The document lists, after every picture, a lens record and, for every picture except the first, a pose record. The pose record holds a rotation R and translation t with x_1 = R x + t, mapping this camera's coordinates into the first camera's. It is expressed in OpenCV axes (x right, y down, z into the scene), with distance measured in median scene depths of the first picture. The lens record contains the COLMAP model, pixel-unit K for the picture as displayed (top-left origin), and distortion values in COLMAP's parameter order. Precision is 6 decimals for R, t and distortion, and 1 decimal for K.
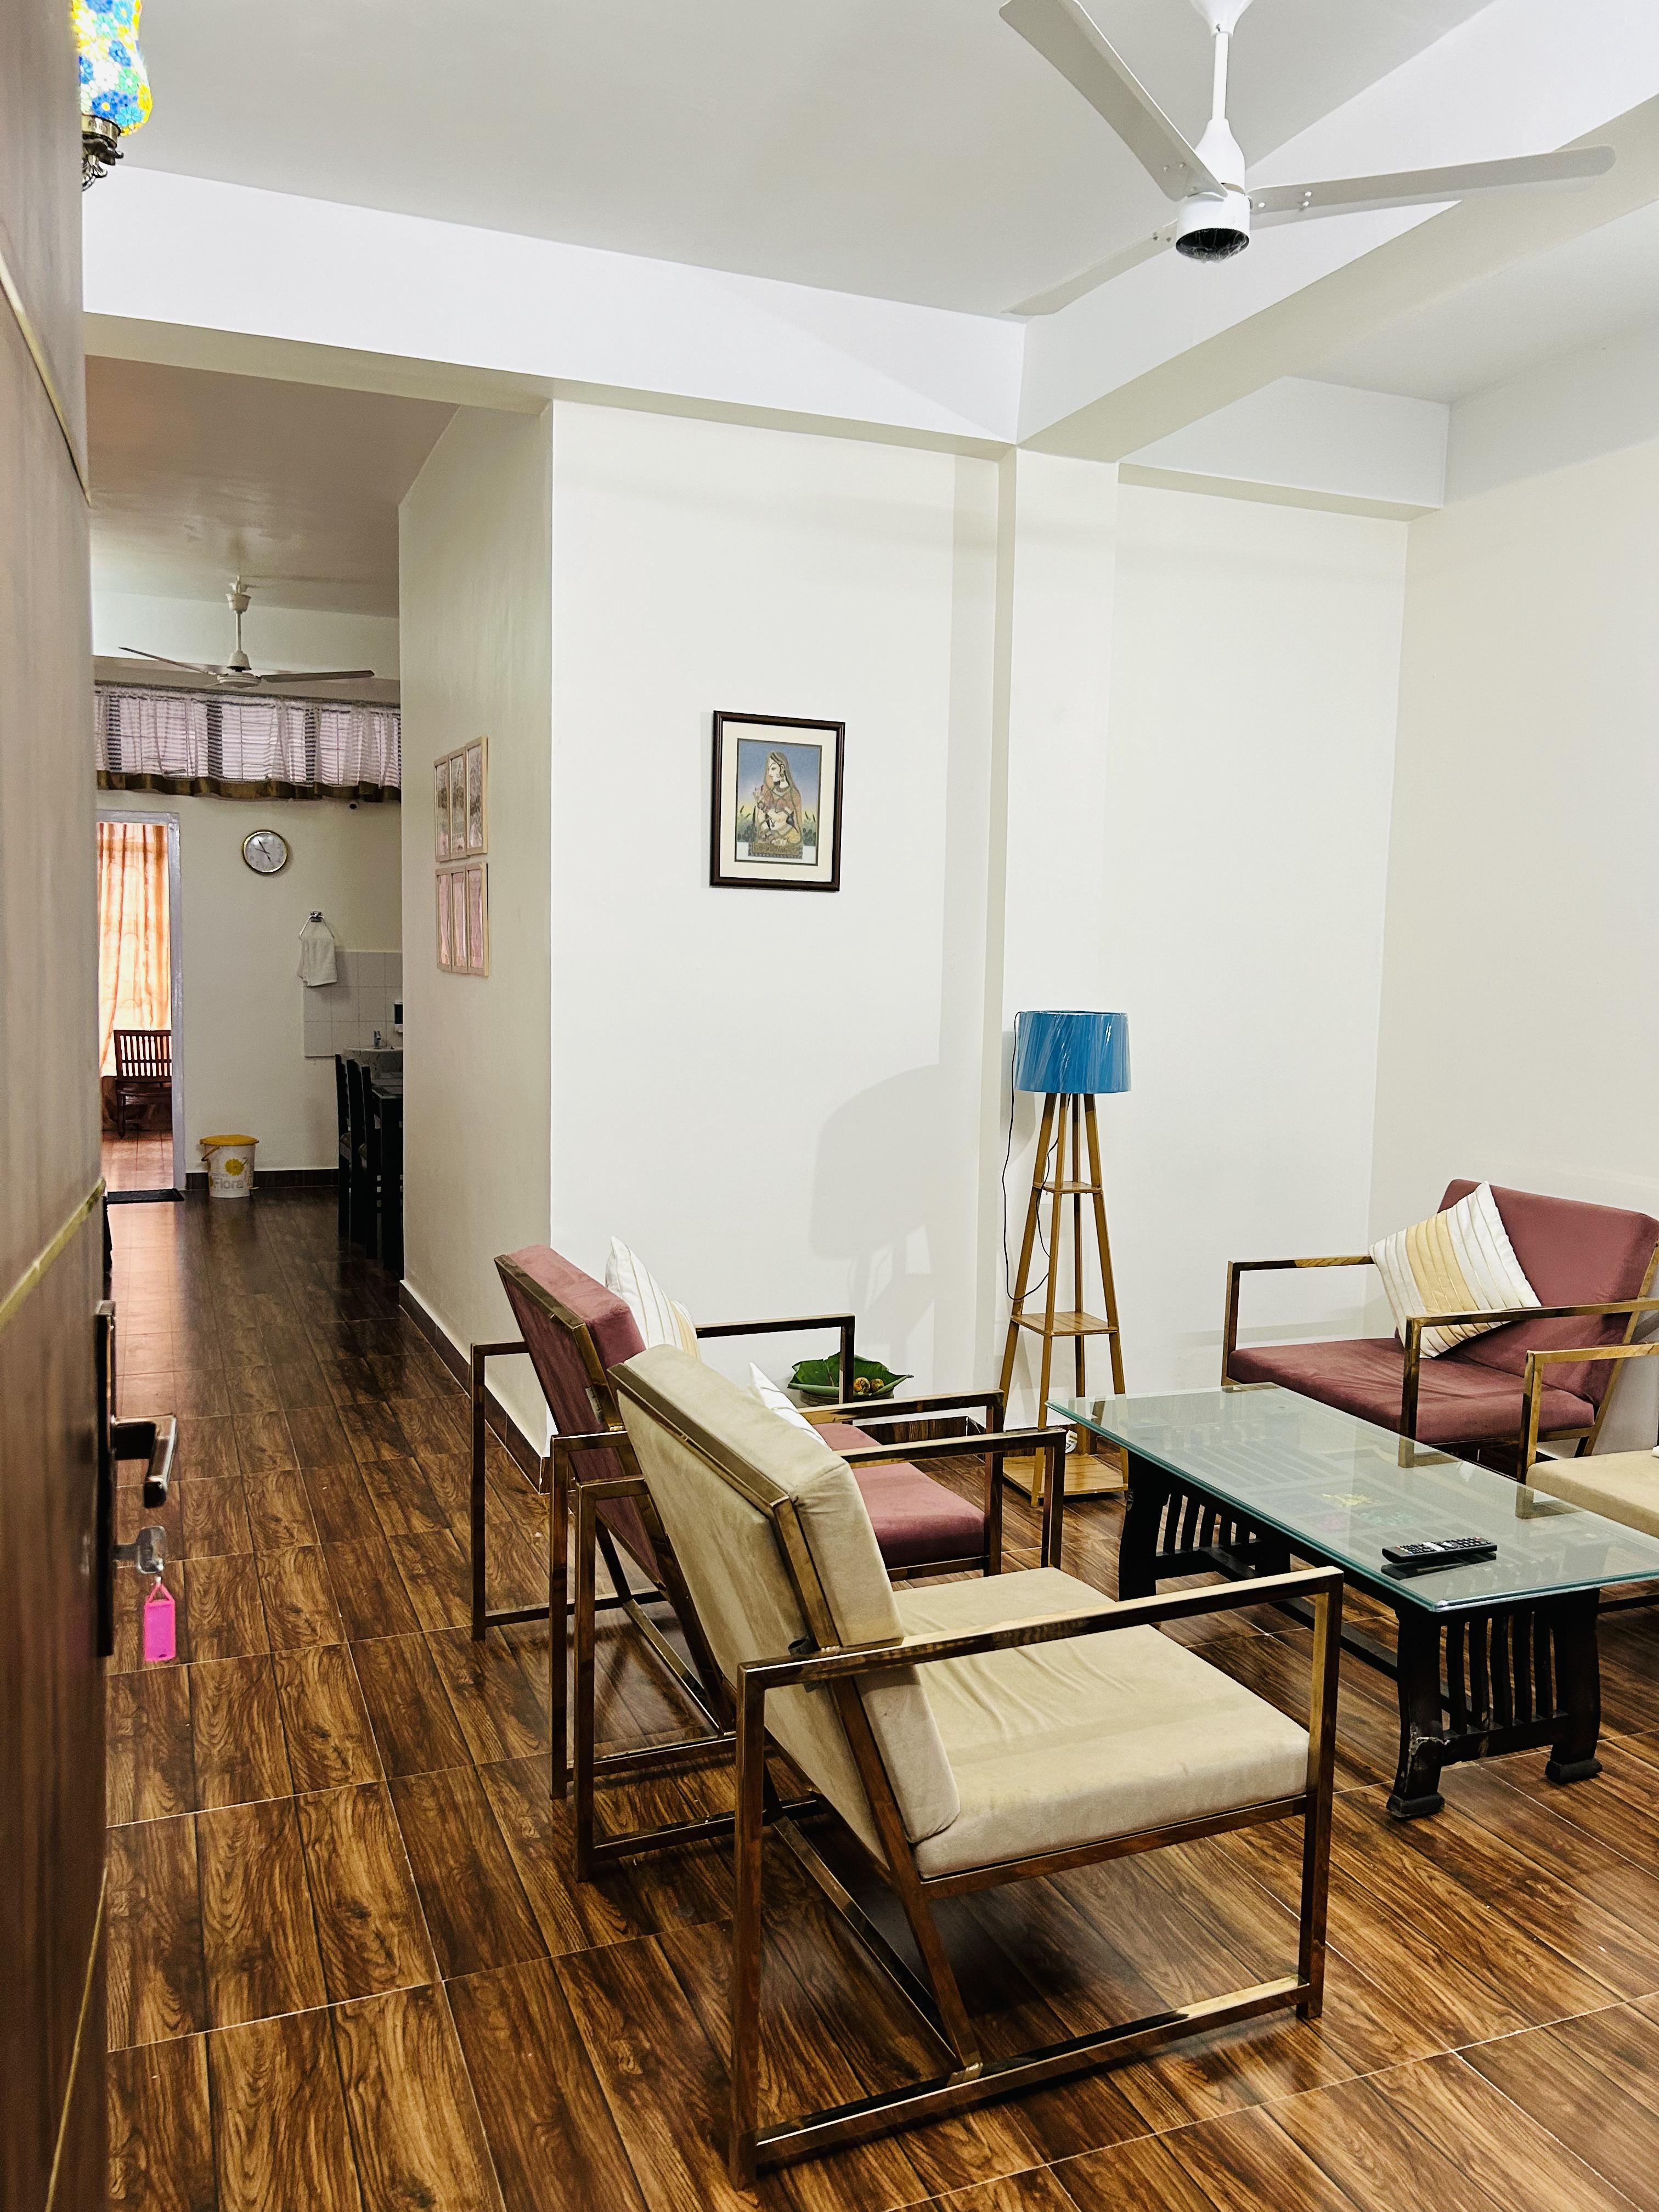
lens RADIAL K [[1661.1, 0, 829.5], [0, 1661.1, 1106.0], [0, 0, 1]] dist [0.065820, -0.004408]
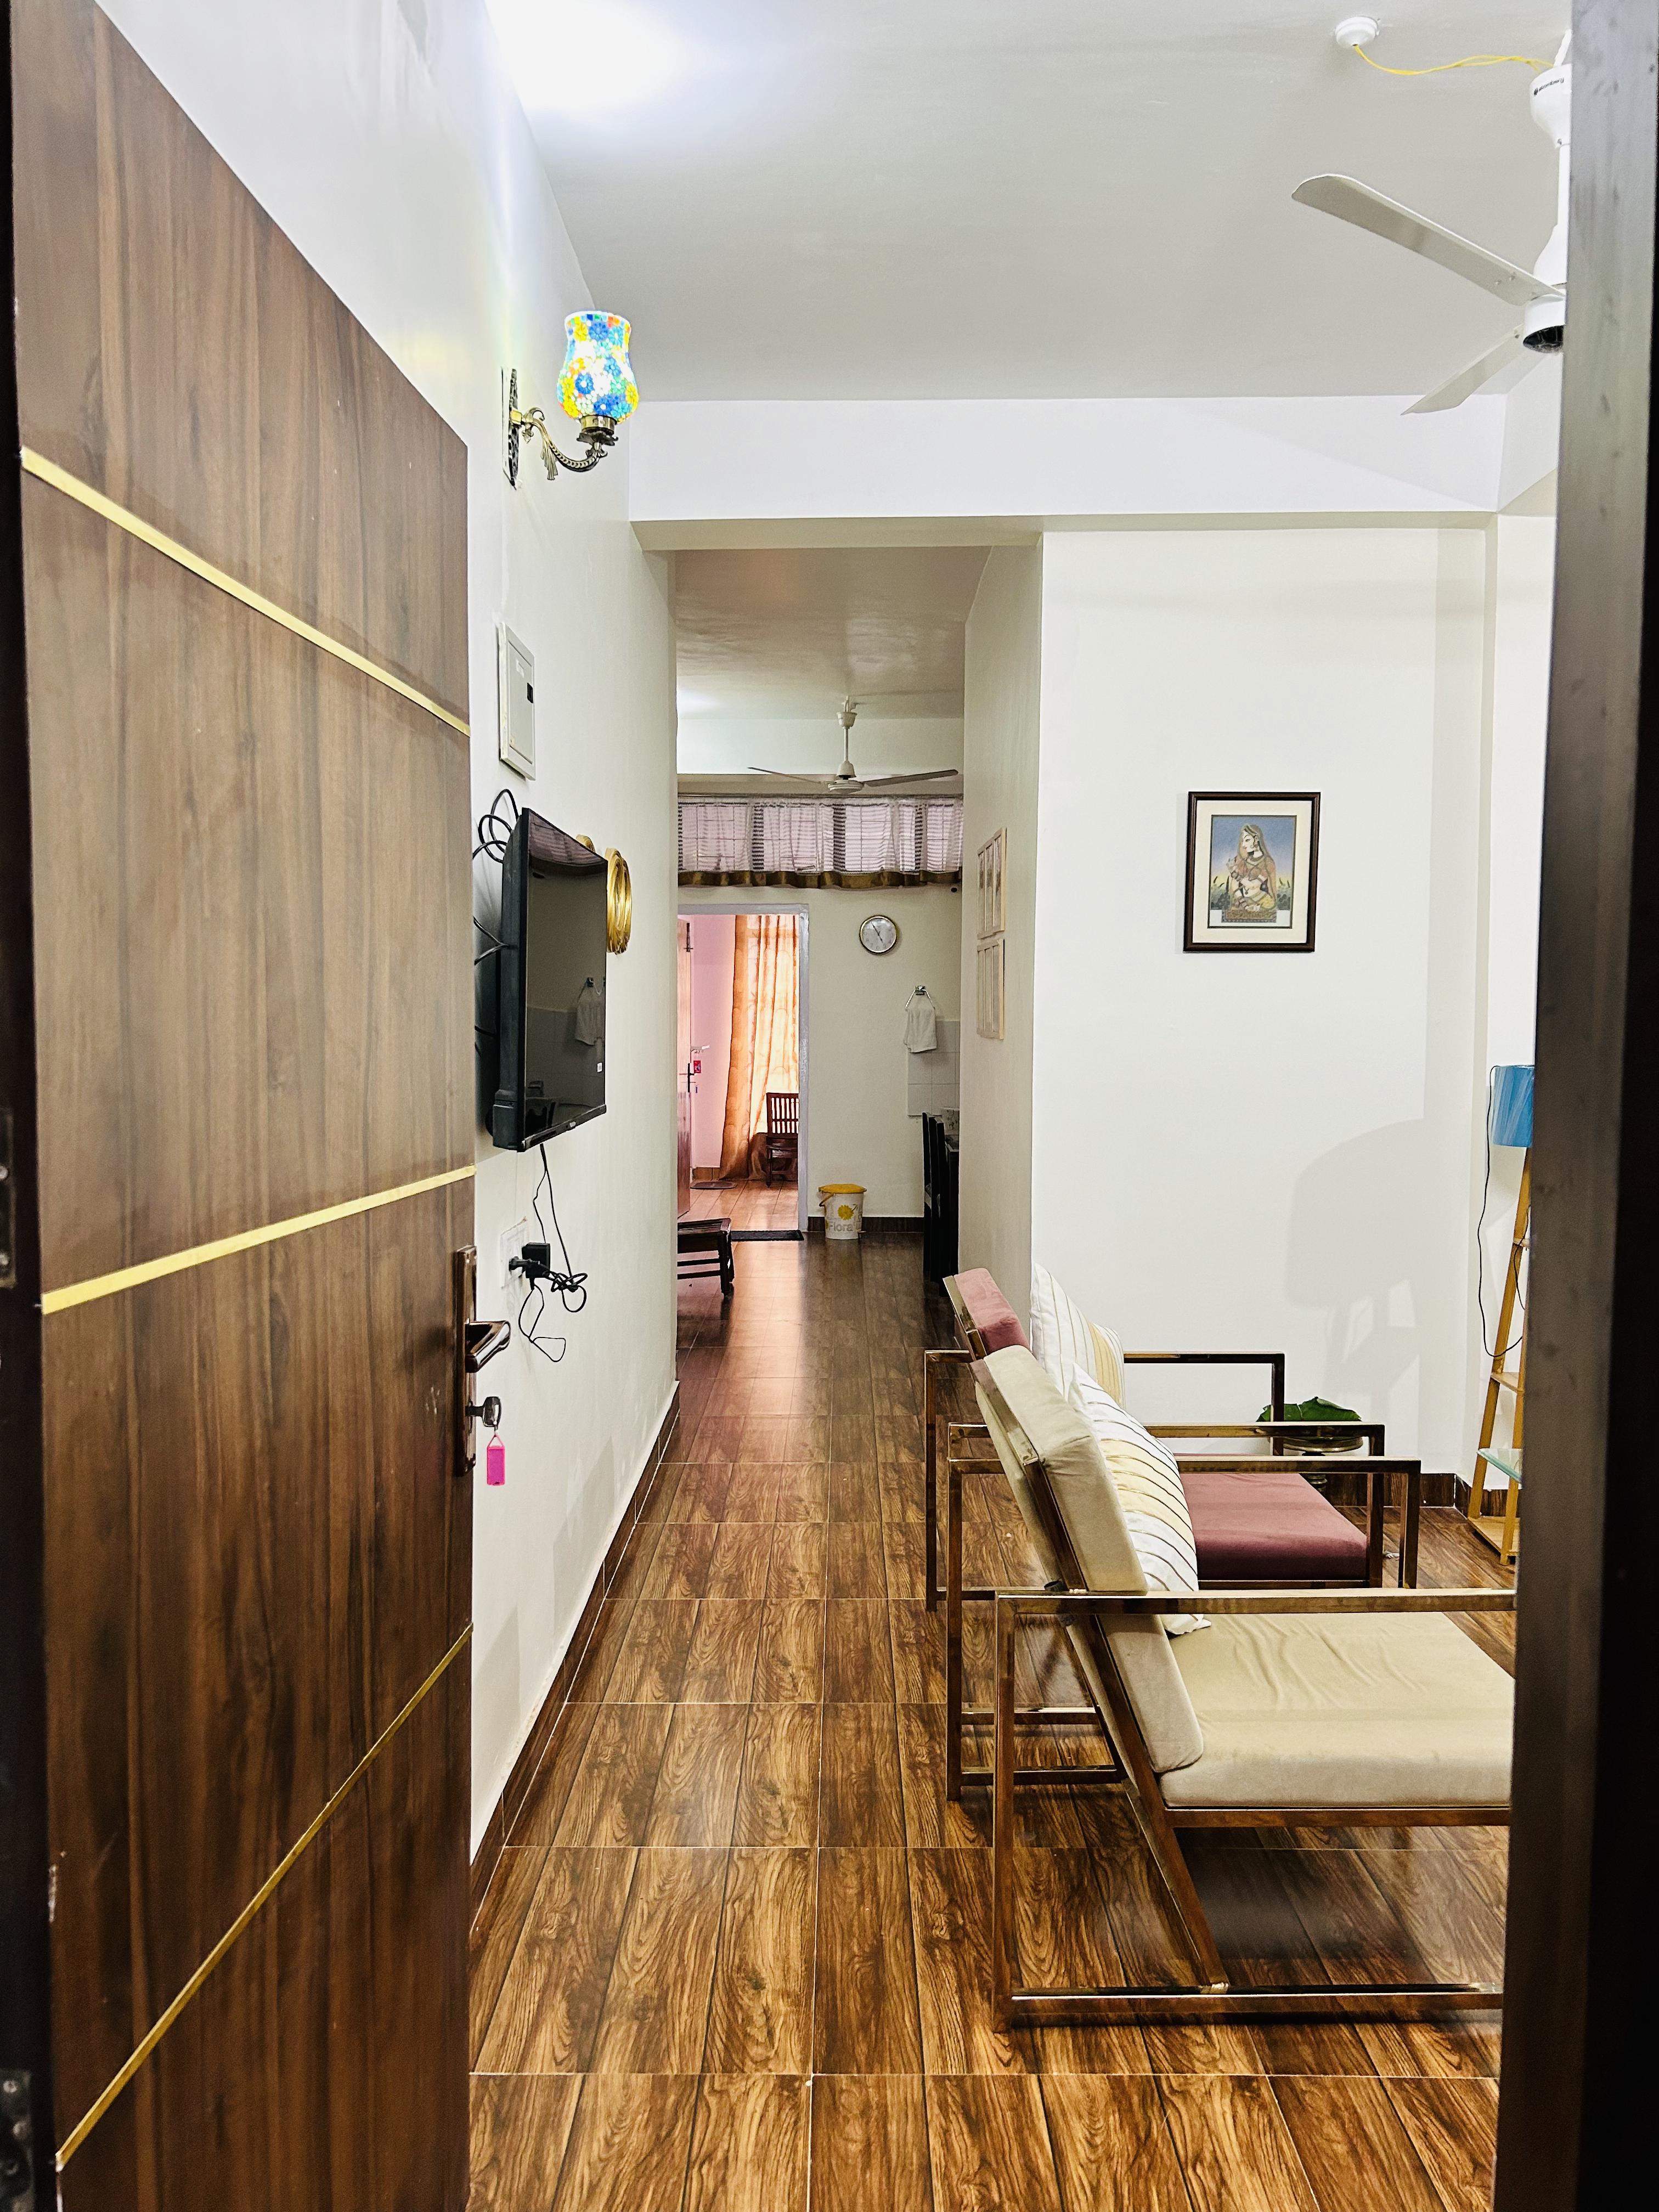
lens RADIAL K [[1691.0, 0, 905.7], [0, 1691.0, 1107.7], [0, 0, 1]] dist [0.051617, 0.040022]
pose [[0.934221, 0.002194, -0.356687, 0.153128], [-0.016722, 0.999151, -0.037652, 0.013848], [0.356302, 0.041140, 0.933465, -0.089001]]
